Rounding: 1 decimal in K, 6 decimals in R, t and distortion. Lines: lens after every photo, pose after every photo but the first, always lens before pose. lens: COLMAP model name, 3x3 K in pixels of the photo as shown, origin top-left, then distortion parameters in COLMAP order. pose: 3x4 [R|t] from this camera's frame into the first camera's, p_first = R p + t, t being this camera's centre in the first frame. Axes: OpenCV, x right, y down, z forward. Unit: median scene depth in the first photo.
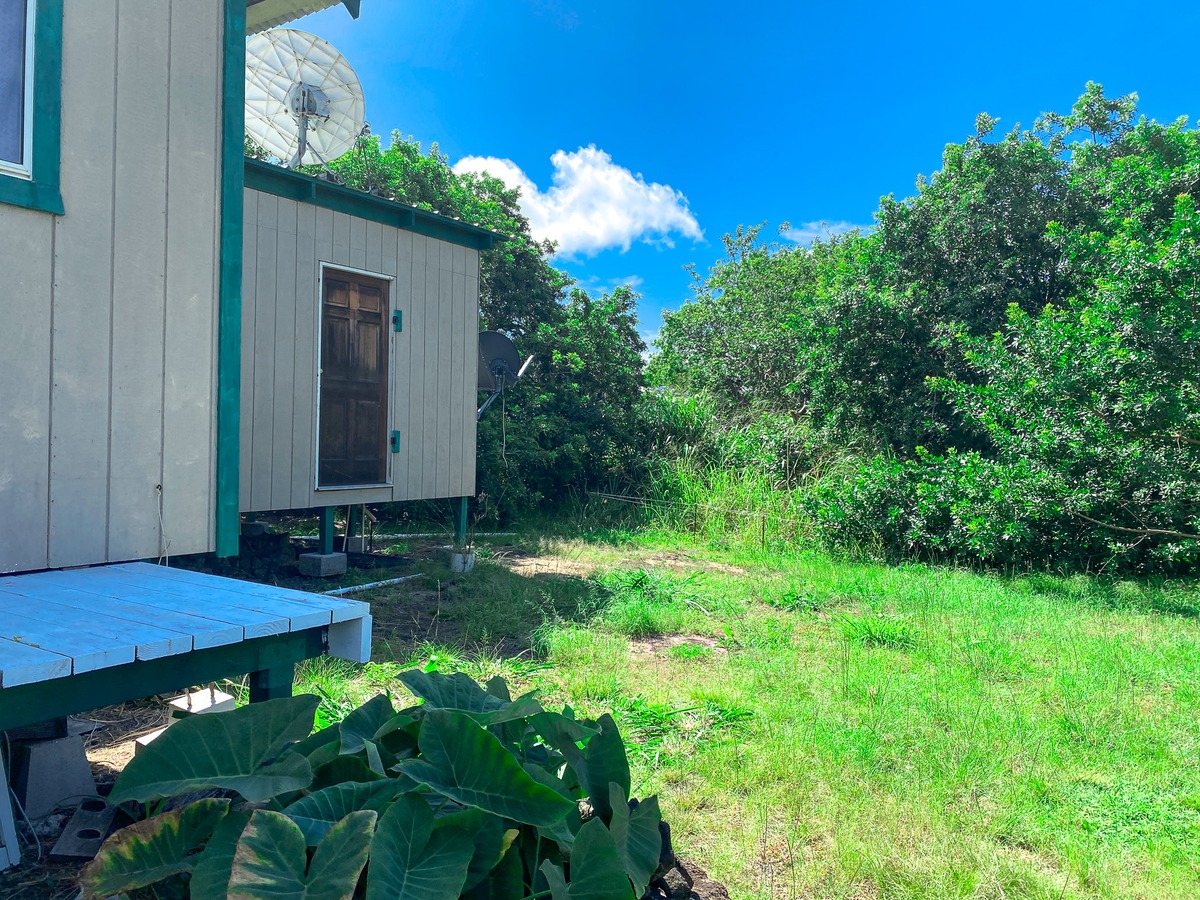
lens RADIAL K [[900.6, 0, 612.8], [0, 900.6, 460.6], [0, 0, 1]] dist [0.048077, -0.066482]
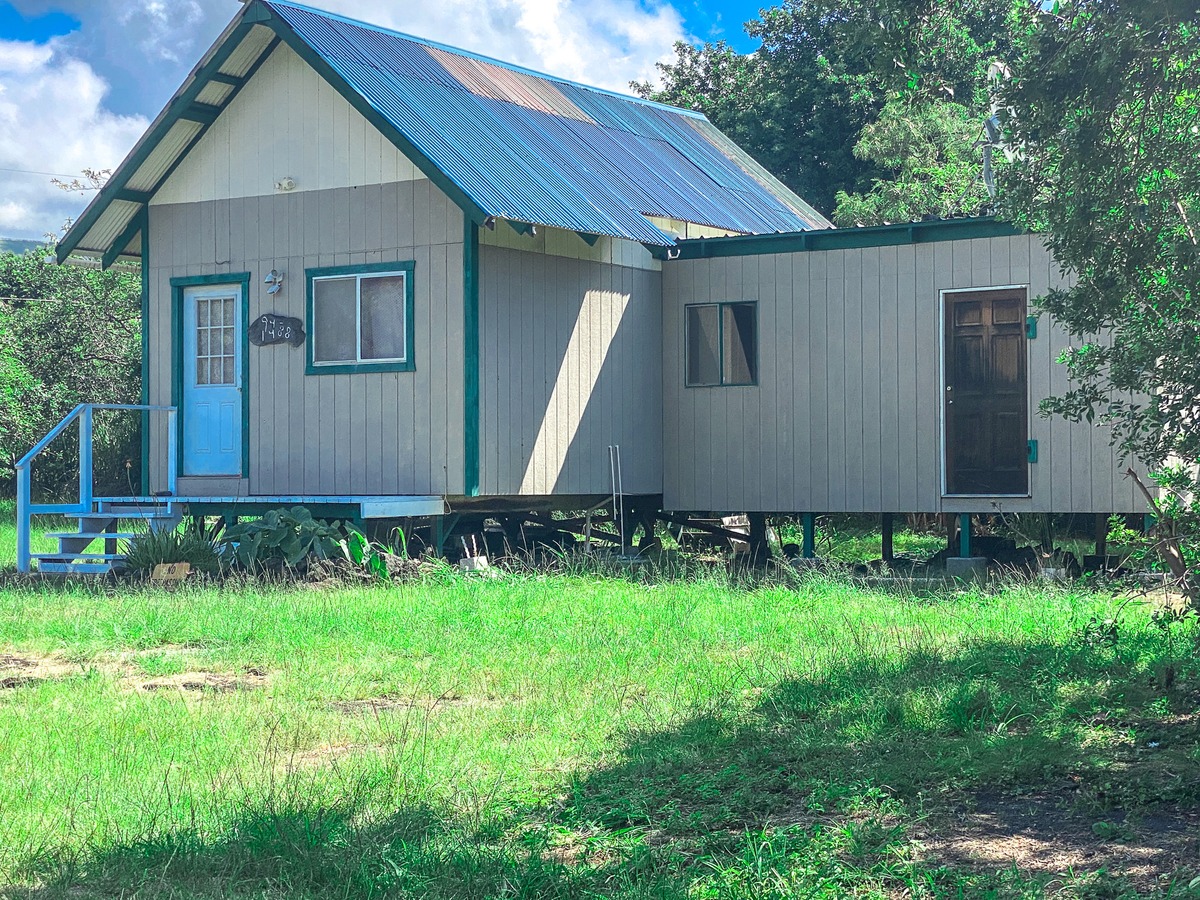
lens RADIAL K [[2140.7, 0, 637.1], [0, 2140.7, 455.1], [0, 0, 1]] dist [0.046216, 0.000000]
pose [[0.016359, -0.032314, -0.999344, 2.055669], [-0.020738, 0.999252, -0.032651, 0.067065], [0.999651, 0.021258, 0.015677, 0.535219]]
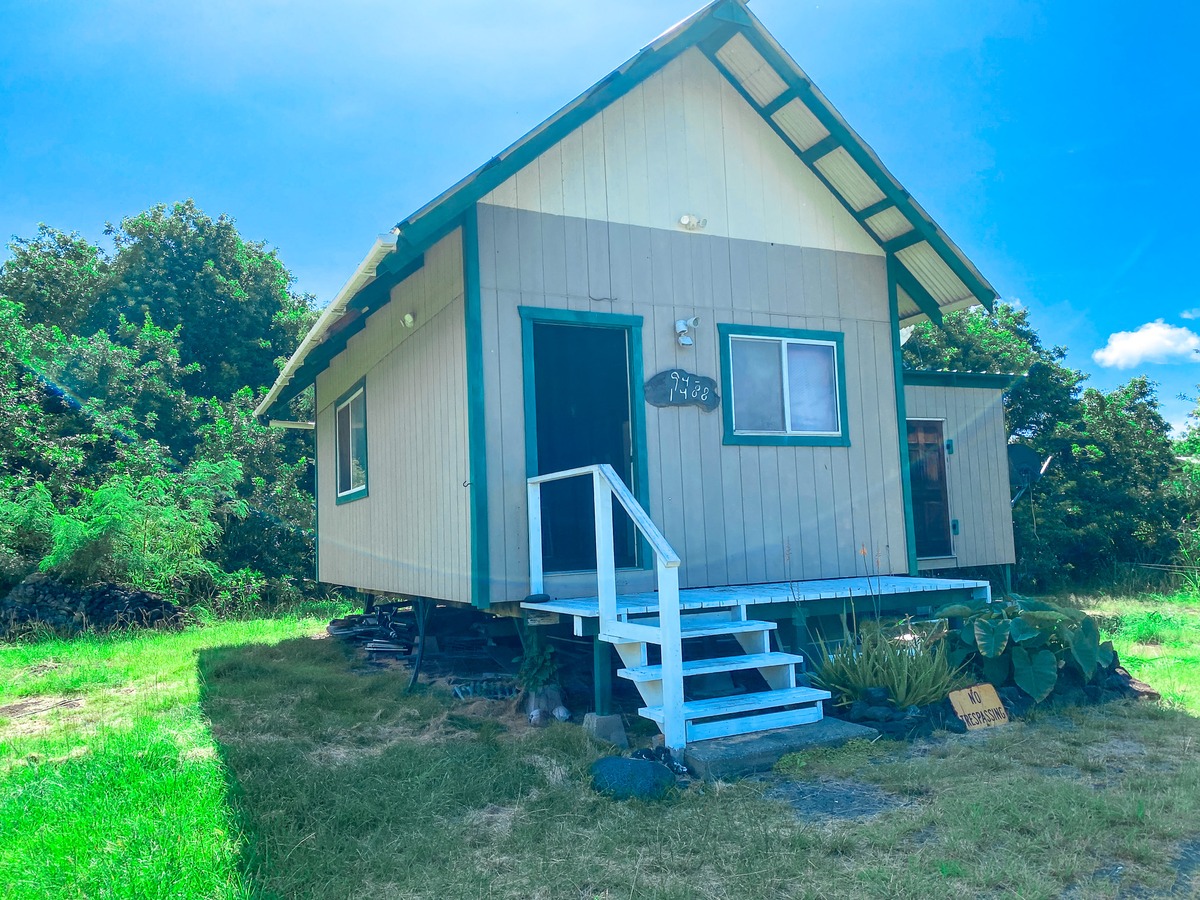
lens RADIAL K [[900.6, 0, 623.0], [0, 900.6, 443.5], [0, 0, 1]] dist [0.048077, -0.066482]
pose [[0.854357, -0.106249, -0.508709, 0.064330], [0.043158, 0.990002, -0.134288, 0.019007], [0.517891, 0.092775, 0.850401, -0.558444]]
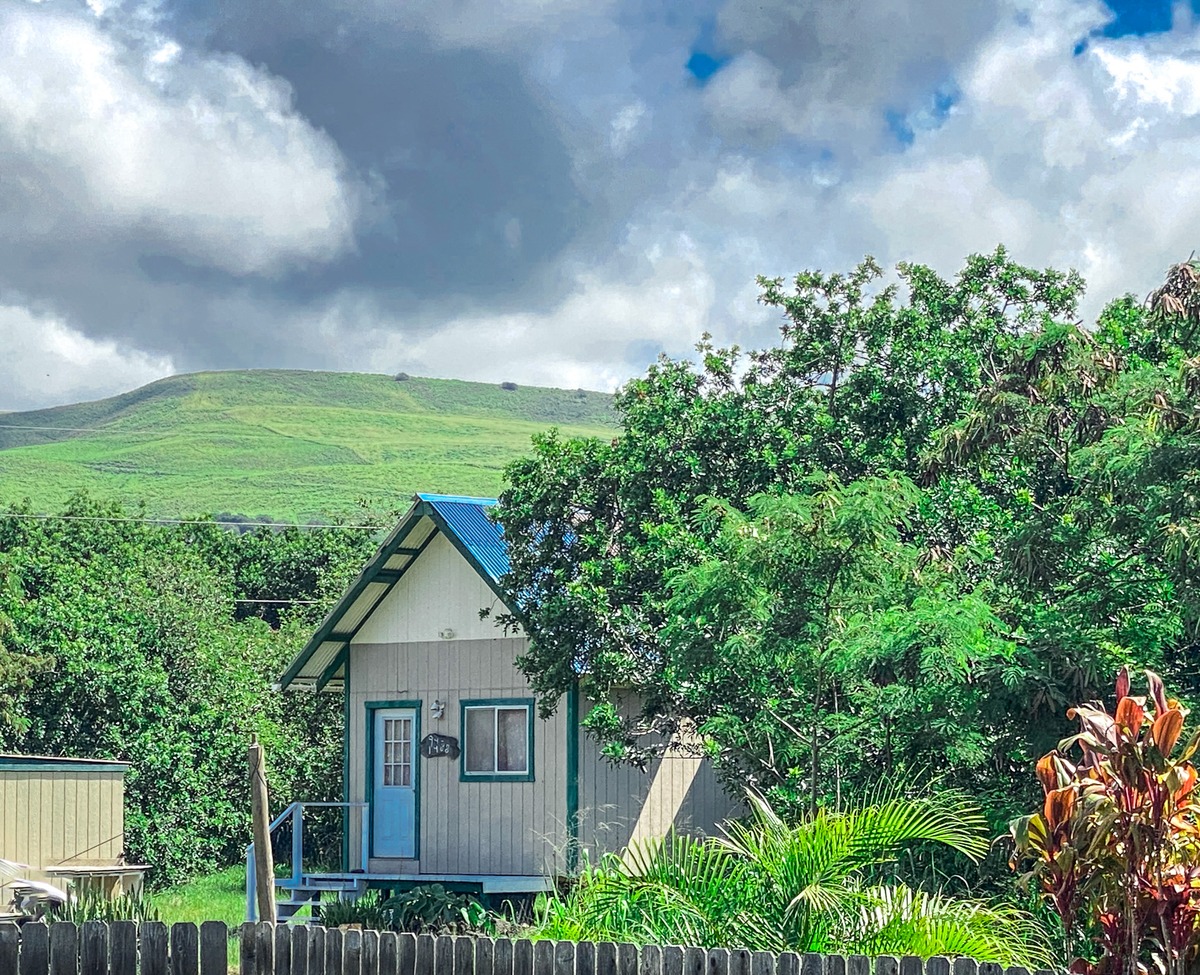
lens RADIAL K [[4079.5, 0, 599.9], [0, 4079.5, 487.6], [0, 0, 1]] dist [-0.064116, 0.000000]
pose [[-0.199630, -0.098474, -0.974911, 5.360120], [-0.032449, 0.995056, -0.093864, 0.032603], [0.979334, 0.012897, -0.201838, 1.566277]]
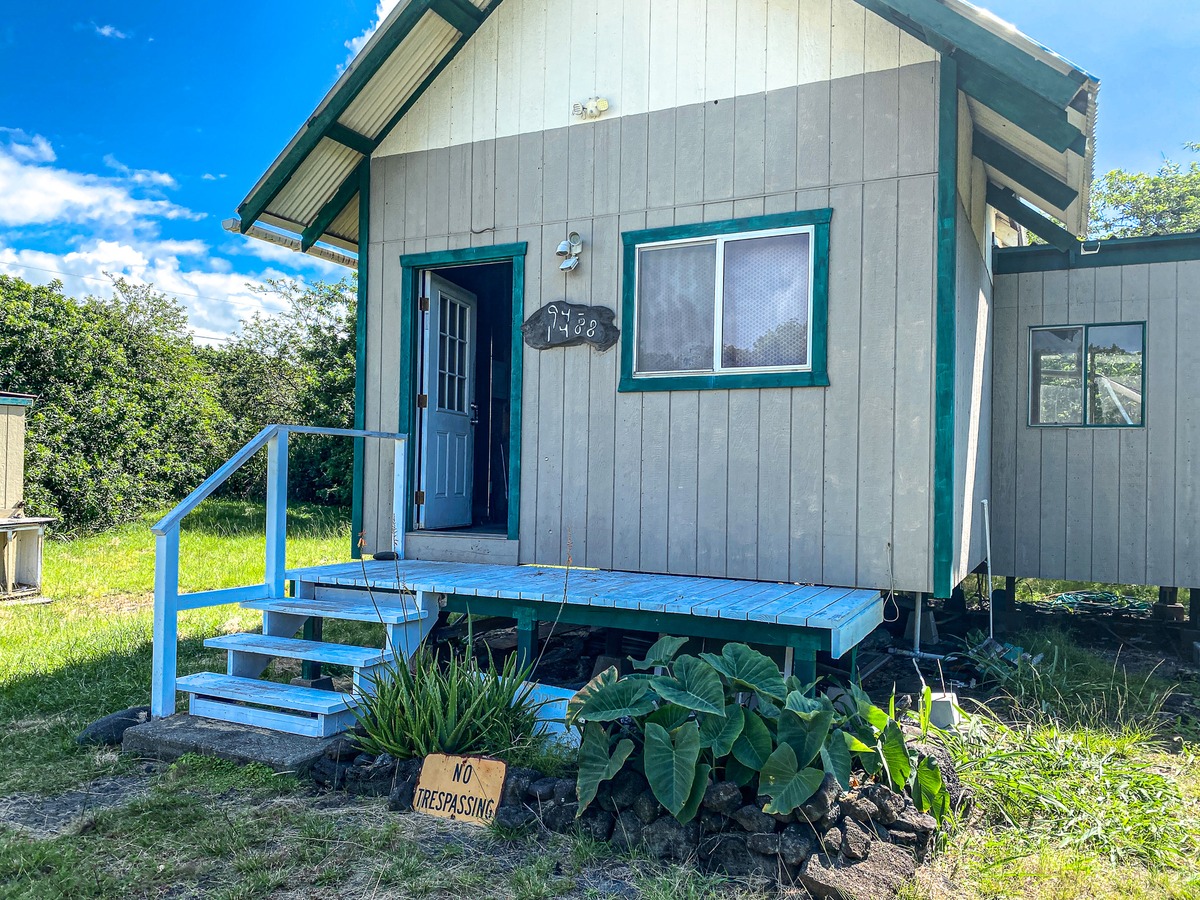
lens RADIAL K [[900.6, 0, 596.3], [0, 900.6, 460.5], [0, 0, 1]] dist [0.048077, -0.066482]
pose [[0.121733, -0.034708, -0.991956, 0.363810], [-0.040467, 0.998384, -0.039899, -0.012025], [0.991738, 0.044998, 0.120132, 0.114918]]
